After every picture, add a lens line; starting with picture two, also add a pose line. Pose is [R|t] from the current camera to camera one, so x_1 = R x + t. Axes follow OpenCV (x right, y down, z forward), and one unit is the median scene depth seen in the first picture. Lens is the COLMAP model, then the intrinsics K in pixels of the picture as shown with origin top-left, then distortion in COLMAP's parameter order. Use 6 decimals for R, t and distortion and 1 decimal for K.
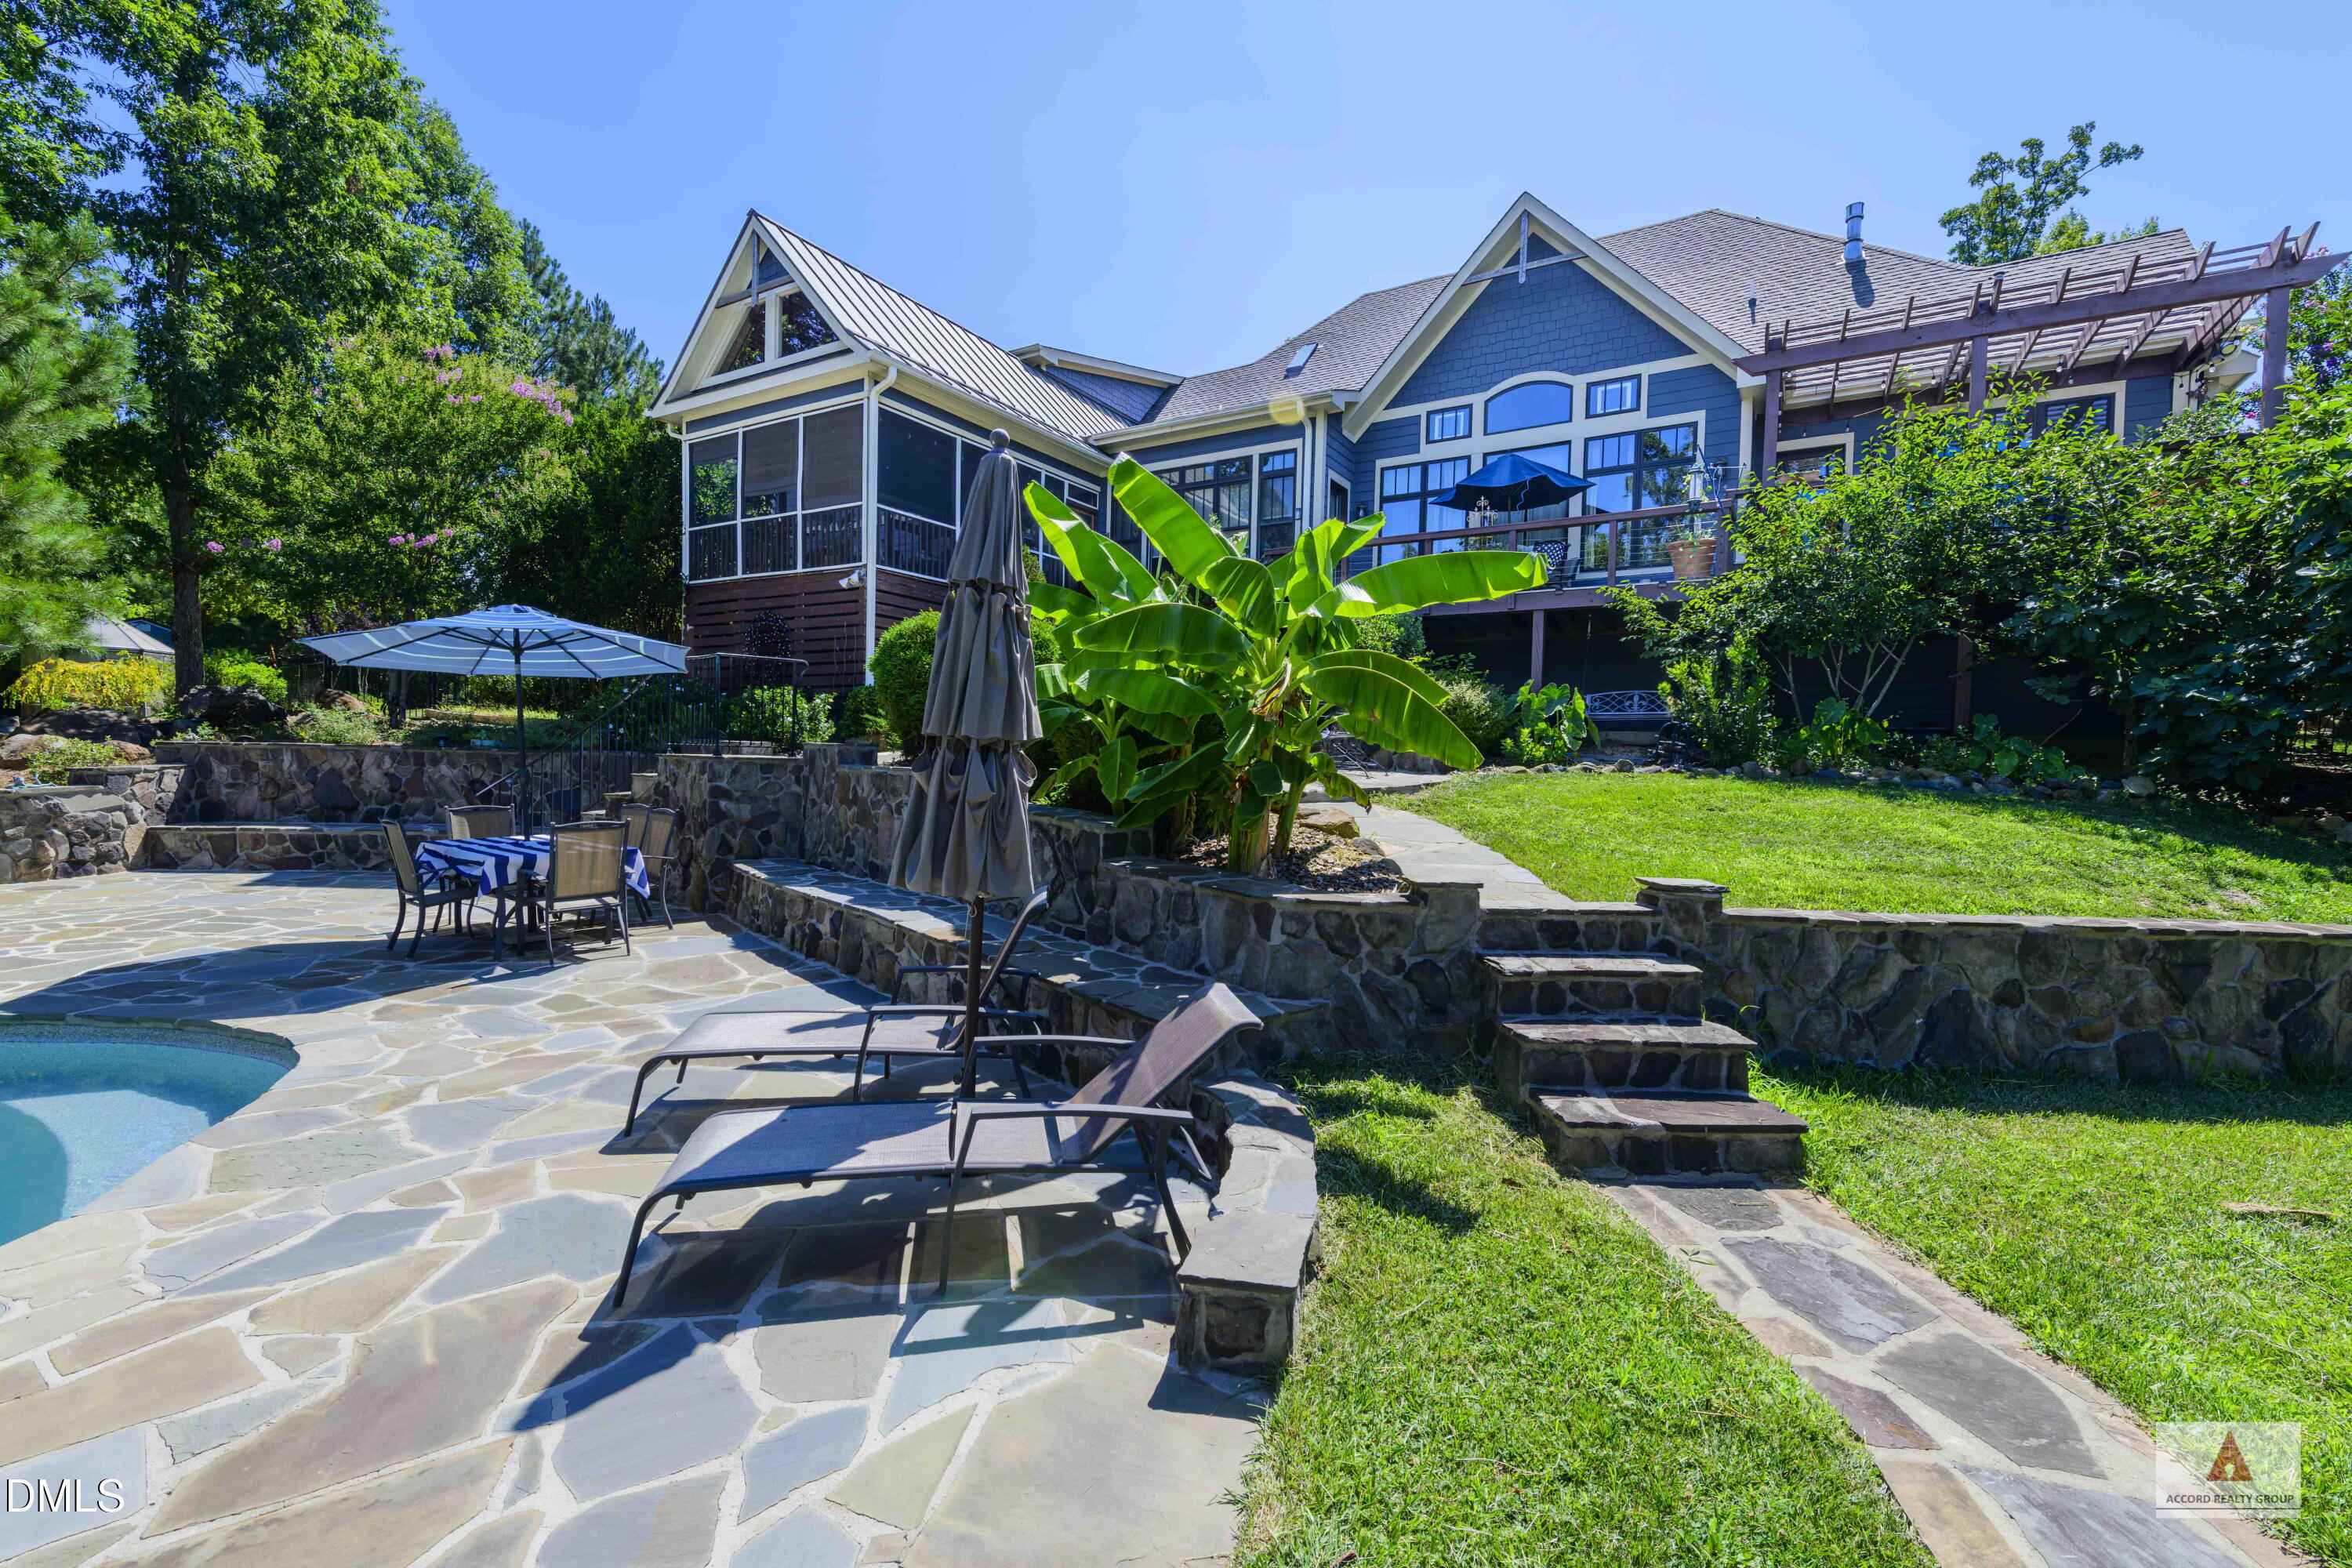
lens RADIAL K [[1128.3, 0, 1176.0], [0, 1128.3, 784.0], [0, 0, 1]] dist [0.027894, -0.018155]
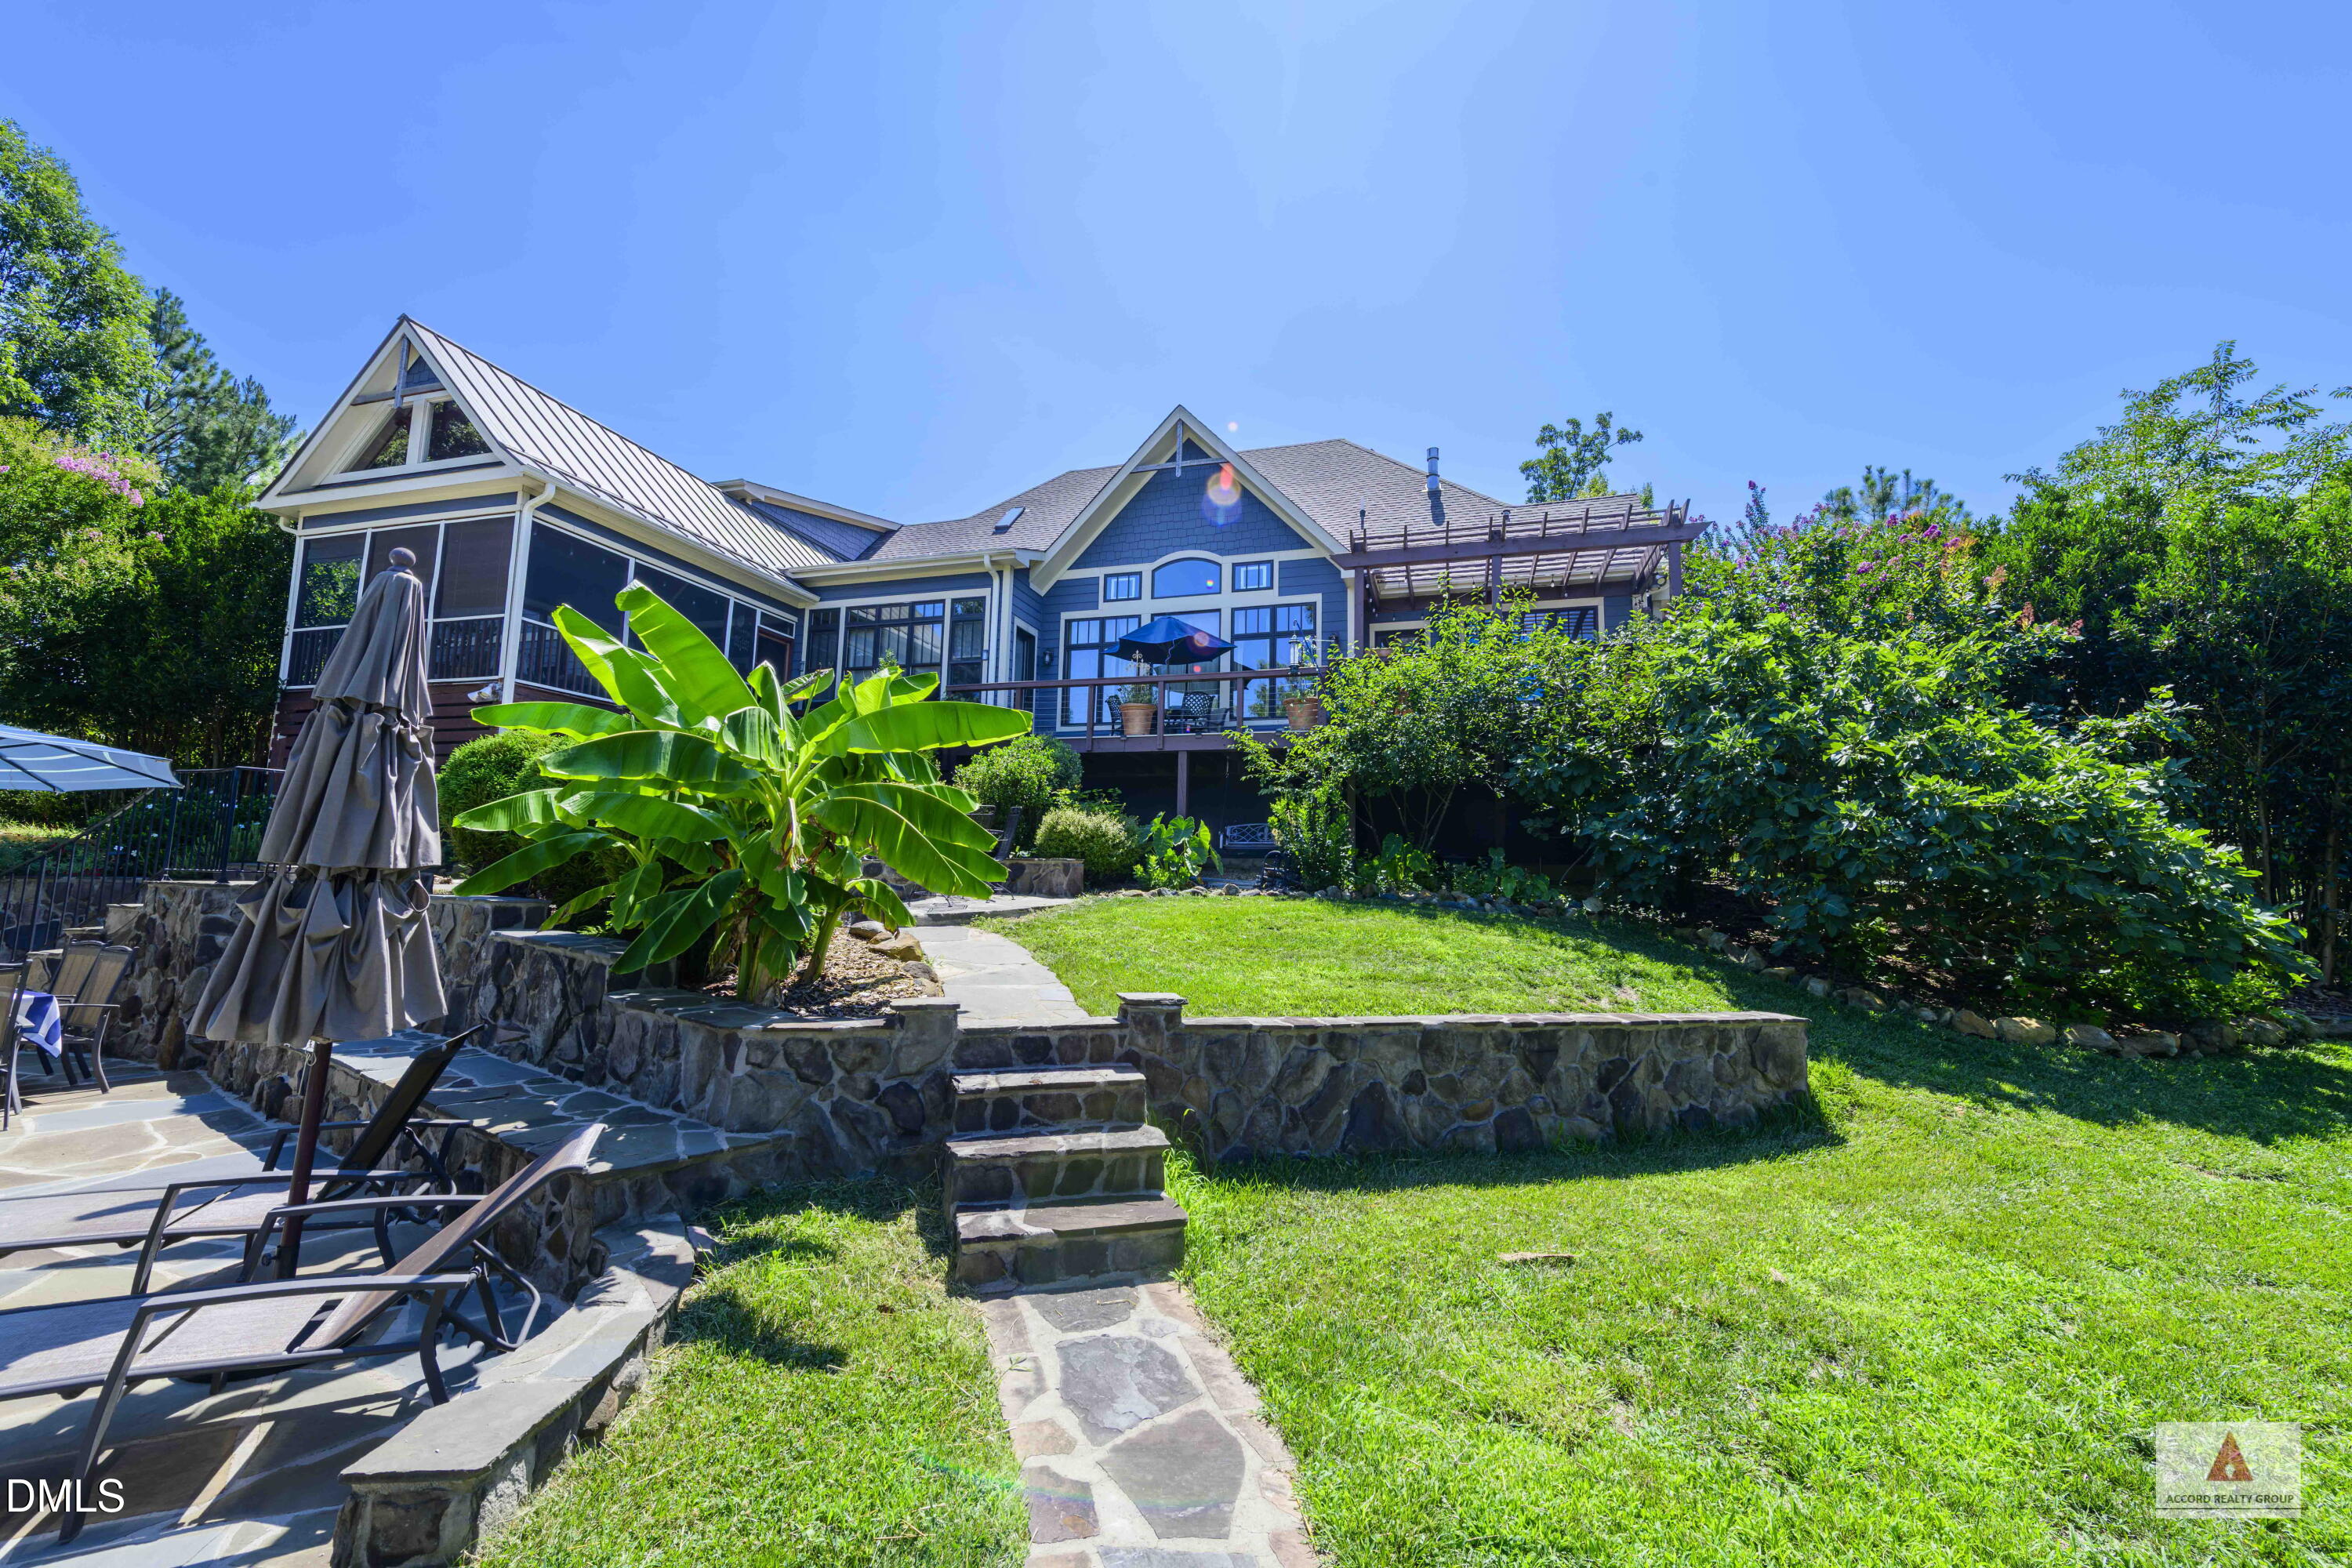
lens RADIAL K [[1048.6, 0, 1261.9], [0, 1048.6, 748.1], [0, 0, 1]] dist [0.018671, -0.005797]
pose [[0.956210, 0.036193, 0.290434, 0.108612], [0.007408, 0.989014, -0.147636, -0.000903], [-0.292587, 0.143322, 0.945437, -0.021406]]
